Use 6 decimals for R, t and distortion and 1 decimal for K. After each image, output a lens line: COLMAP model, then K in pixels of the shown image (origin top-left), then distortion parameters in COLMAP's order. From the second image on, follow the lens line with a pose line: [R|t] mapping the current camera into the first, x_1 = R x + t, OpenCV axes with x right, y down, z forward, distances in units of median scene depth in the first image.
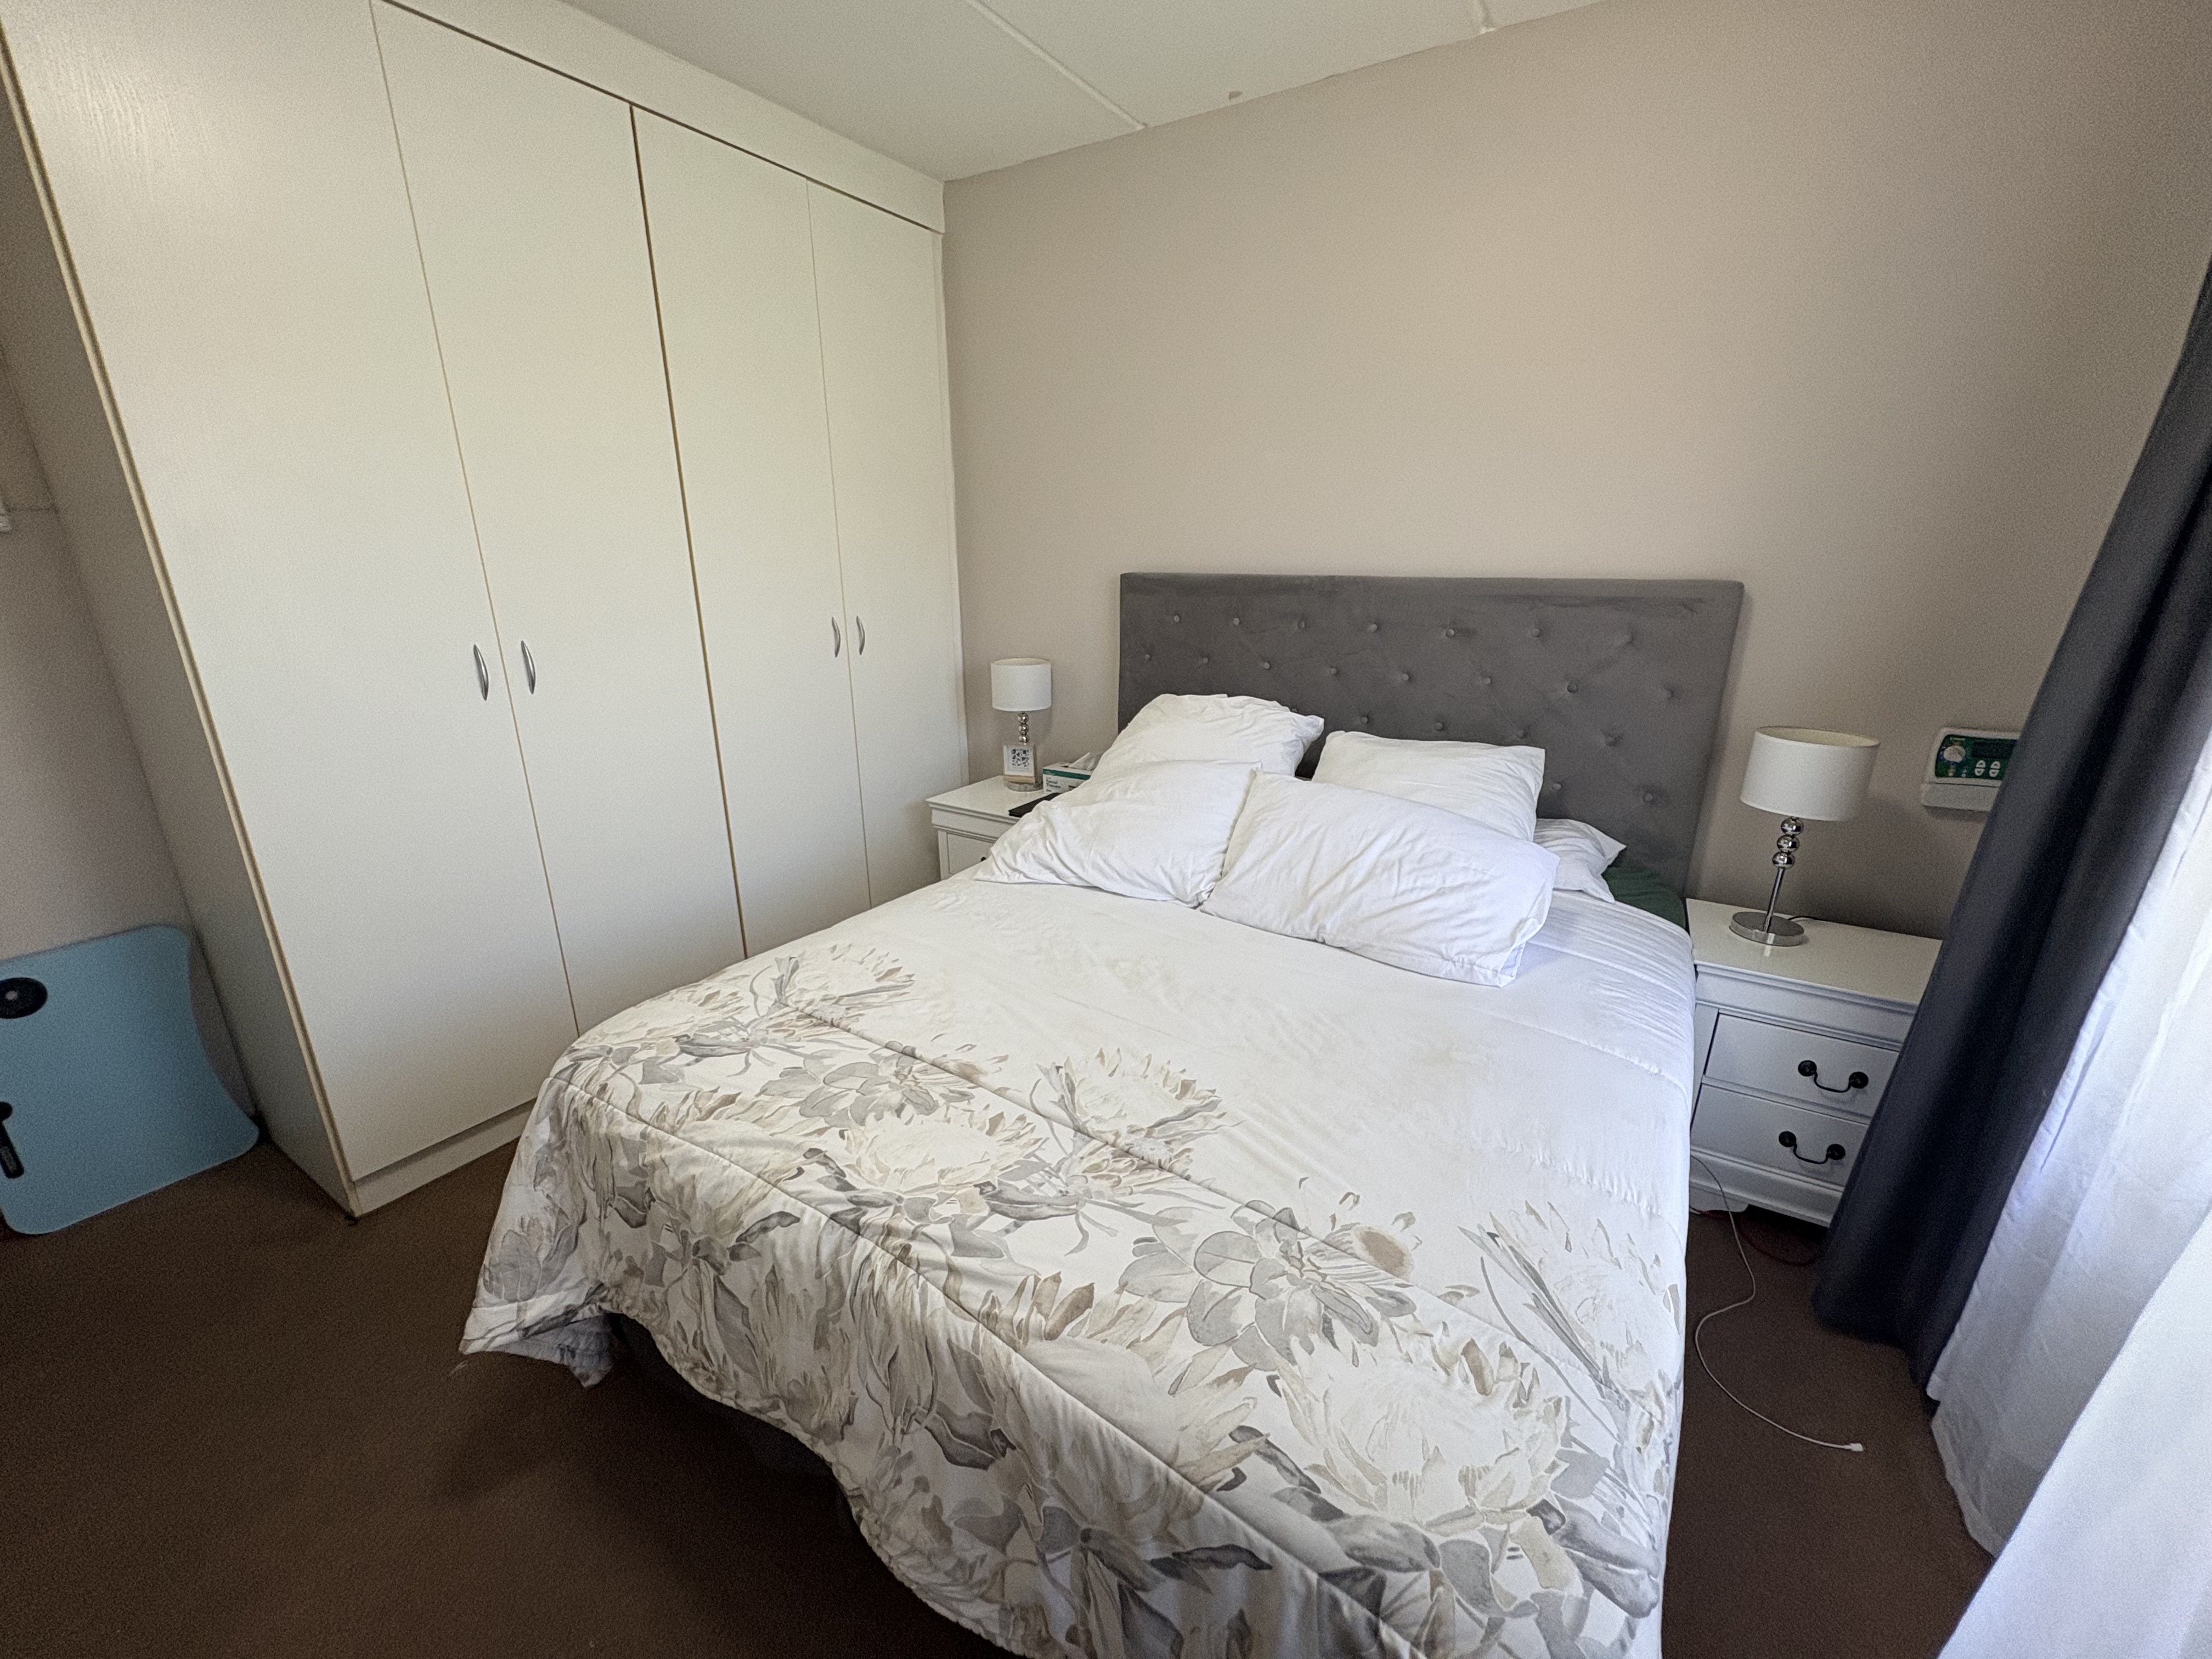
lens RADIAL K [[886.4, 0, 1106.0], [0, 886.4, 829.5], [0, 0, 1]] dist [-0.000834, -0.000097]
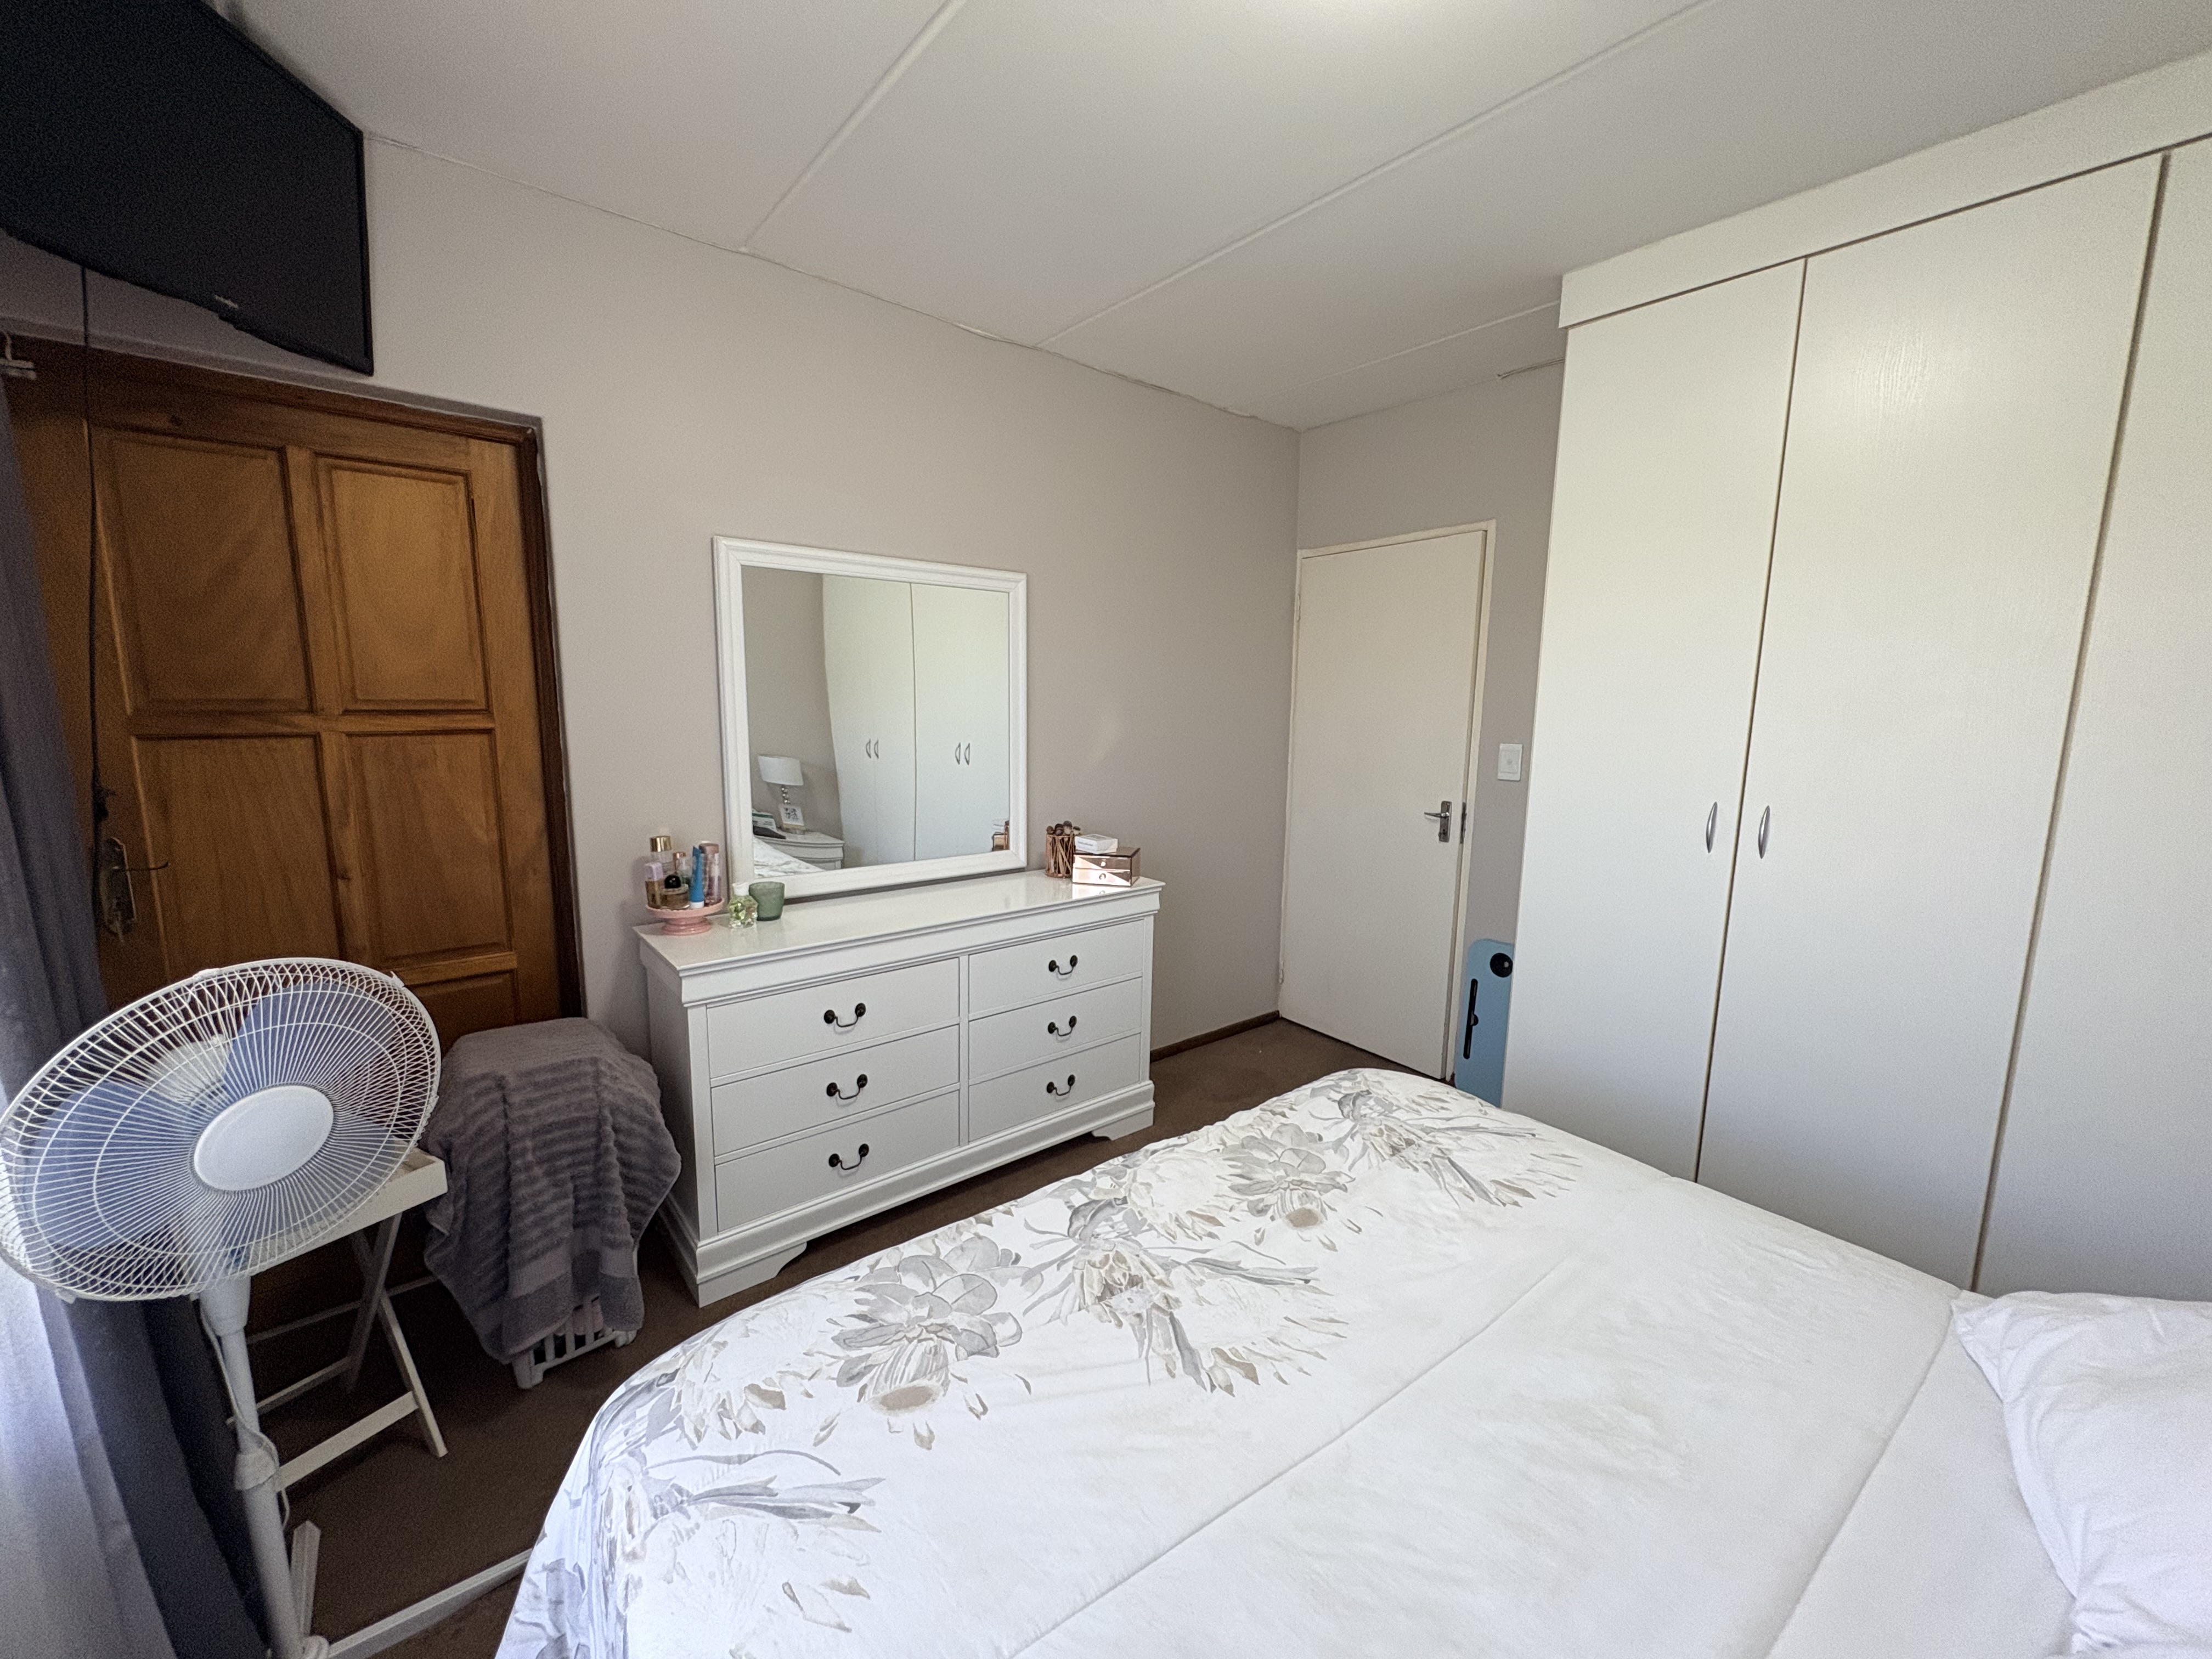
lens RADIAL K [[882.4, 0, 1106.0], [0, 882.4, 829.5], [0, 0, 1]] dist [-0.002951, 0.000037]
pose [[-0.314701, 0.131918, -0.939979, 0.856714], [-0.303192, 0.924446, 0.231245, -0.320904], [0.899465, 0.357767, -0.250928, 0.967058]]
